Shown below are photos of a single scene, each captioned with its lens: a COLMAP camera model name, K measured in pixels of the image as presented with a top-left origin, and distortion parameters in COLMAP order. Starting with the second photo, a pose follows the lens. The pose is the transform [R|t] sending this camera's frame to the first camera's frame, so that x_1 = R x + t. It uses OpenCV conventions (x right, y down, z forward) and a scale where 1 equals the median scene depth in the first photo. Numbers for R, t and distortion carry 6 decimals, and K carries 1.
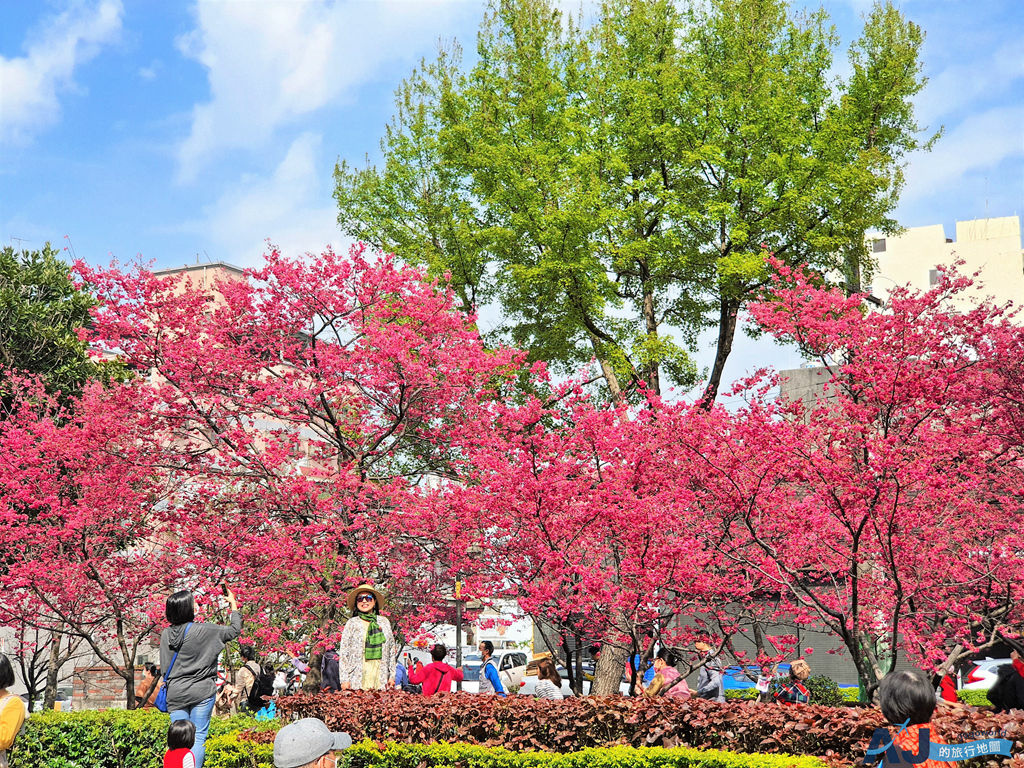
lens RADIAL K [[1527.2, 0, 511.2], [0, 1527.2, 382.5], [0, 0, 1]] dist [0.038919, 0.000000]
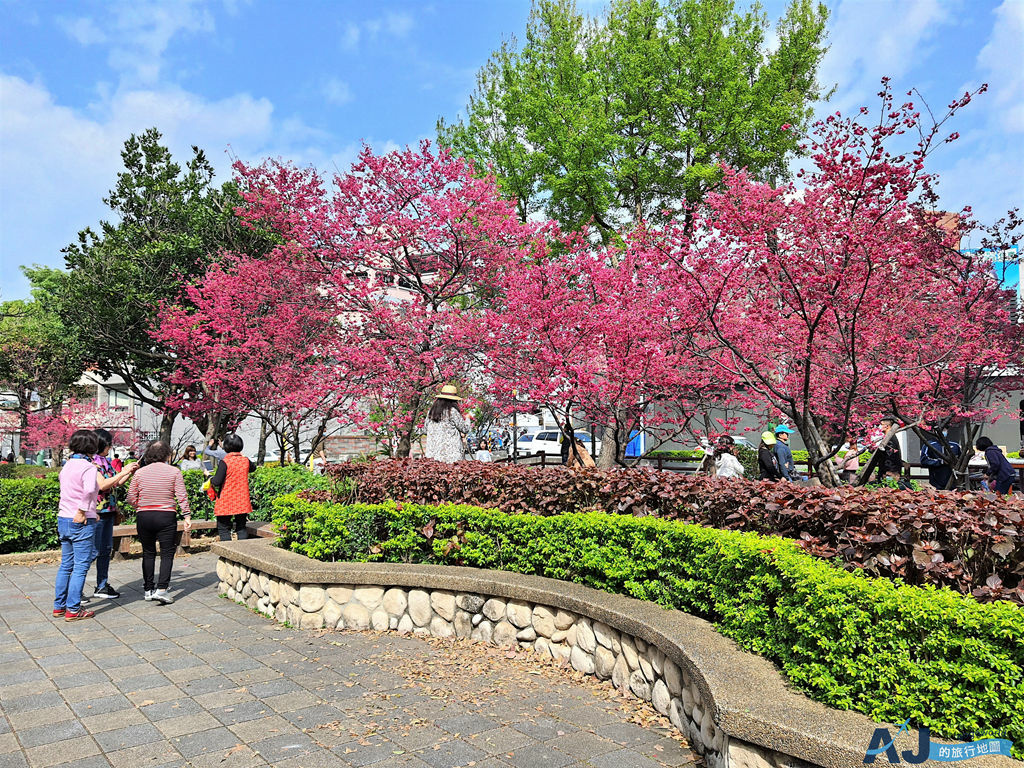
lens RADIAL K [[797.2, 0, 510.7], [0, 797.2, 387.4], [0, 0, 1]] dist [0.050474, -0.023450]
pose [[0.997235, -0.001811, -0.074292, 0.049303], [0.010902, 0.992452, 0.122145, 0.068506], [0.073510, -0.122617, 0.989728, 0.394065]]
